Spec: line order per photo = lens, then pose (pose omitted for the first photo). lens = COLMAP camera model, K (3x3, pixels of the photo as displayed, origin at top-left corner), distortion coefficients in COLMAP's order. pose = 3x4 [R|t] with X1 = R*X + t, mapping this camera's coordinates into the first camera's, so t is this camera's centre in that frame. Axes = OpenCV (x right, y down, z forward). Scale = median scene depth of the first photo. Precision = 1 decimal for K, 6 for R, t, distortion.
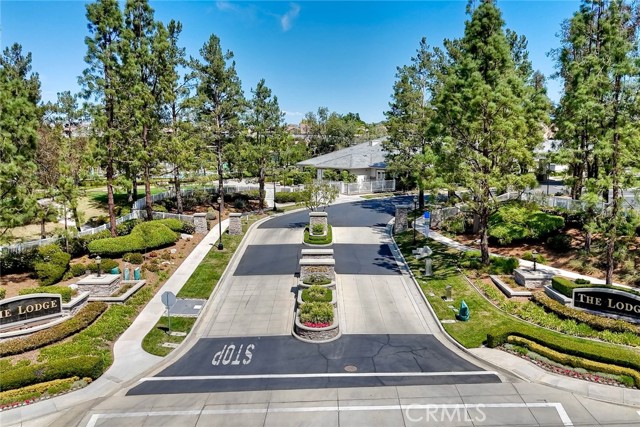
lens RADIAL K [[565.6, 0, 320.0], [0, 565.6, 213.5], [0, 0, 1]] dist [0.092146, -0.100846]
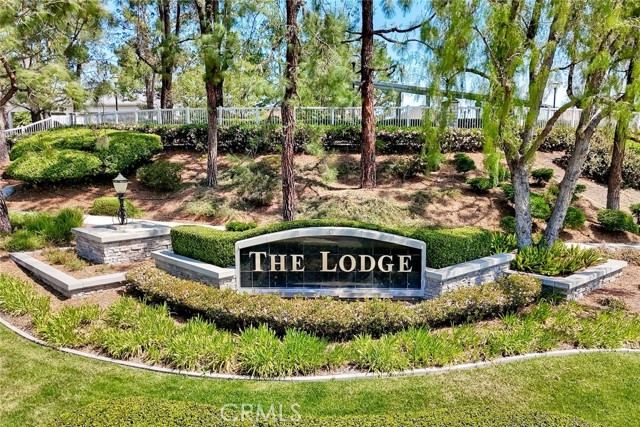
lens RADIAL K [[565.6, 0, 320.0], [0, 565.6, 213.5], [0, 0, 1]] dist [0.092146, -0.100846]
pose [[0.740472, -0.085938, 0.666570, 0.219477], [0.088389, 0.995629, 0.030174, 0.099457], [-0.666249, 0.036574, 0.744832, 0.638728]]
